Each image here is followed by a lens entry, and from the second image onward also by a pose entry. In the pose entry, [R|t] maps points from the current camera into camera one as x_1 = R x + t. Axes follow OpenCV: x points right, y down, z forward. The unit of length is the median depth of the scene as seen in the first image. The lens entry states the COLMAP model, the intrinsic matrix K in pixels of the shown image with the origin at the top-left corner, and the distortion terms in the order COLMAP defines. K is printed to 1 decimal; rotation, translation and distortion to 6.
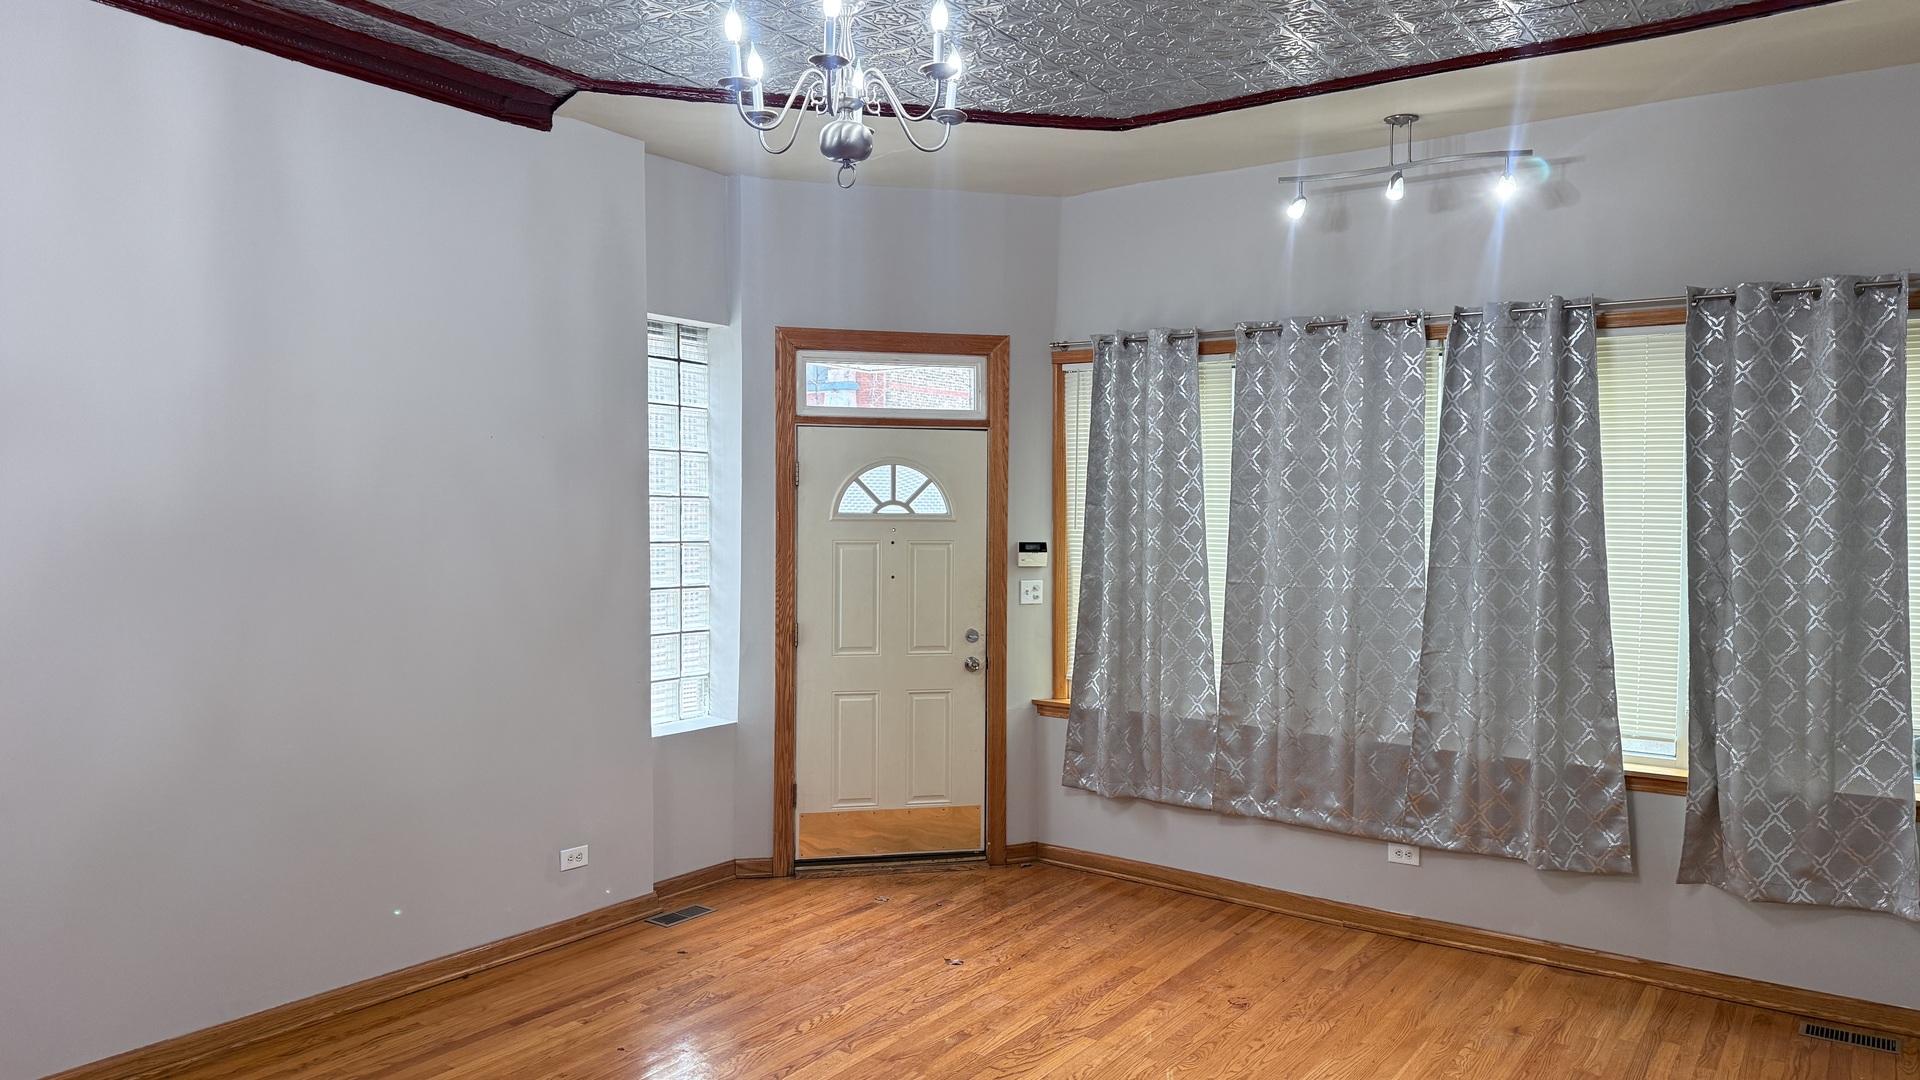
lens RADIAL K [[1346.9, 0, 960.0], [0, 1346.9, 540.0], [0, 0, 1]] dist [0.161965, -0.242524]
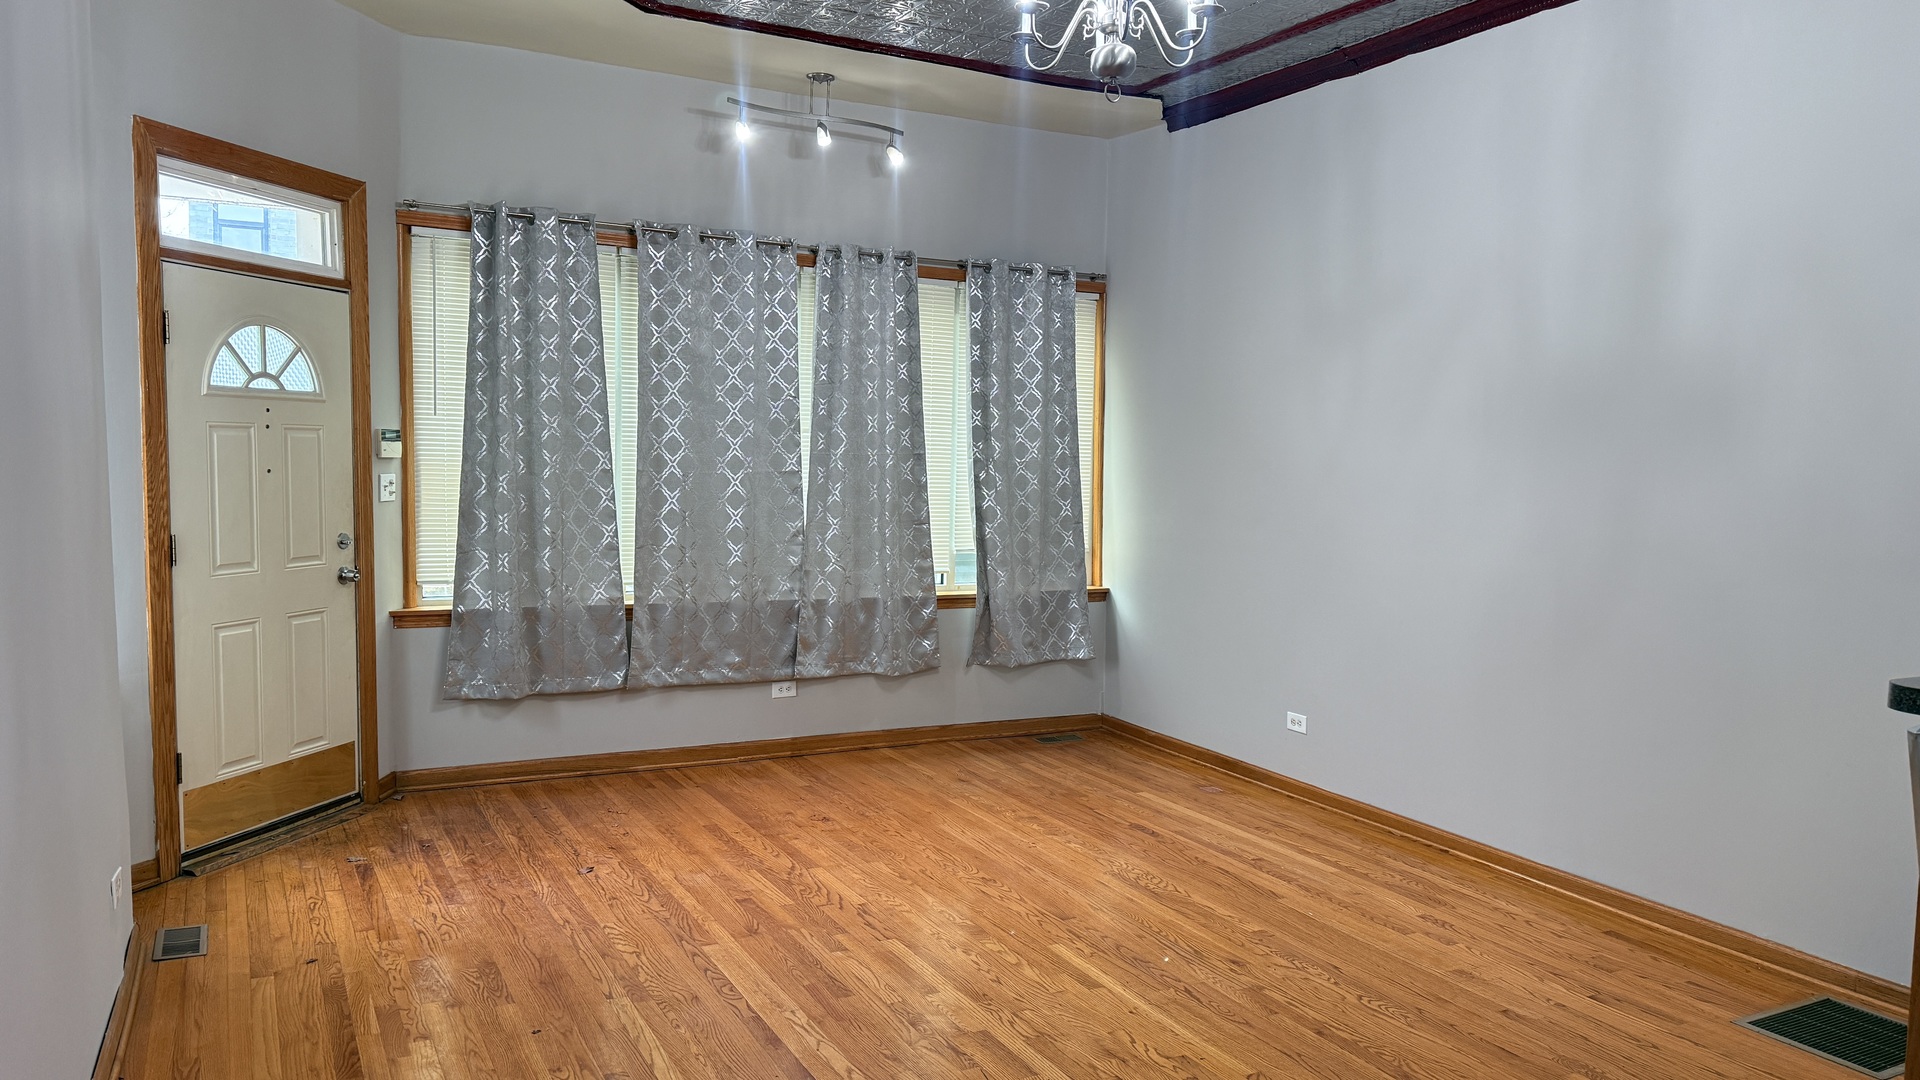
lens RADIAL K [[1346.9, 0, 960.0], [0, 1346.9, 540.0], [0, 0, 1]] dist [0.161965, -0.242524]
pose [[0.445360, -0.057716, 0.893489, -0.673884], [0.003094, 0.998013, 0.062926, 0.021000], [-0.895346, -0.025261, 0.444654, 0.328953]]
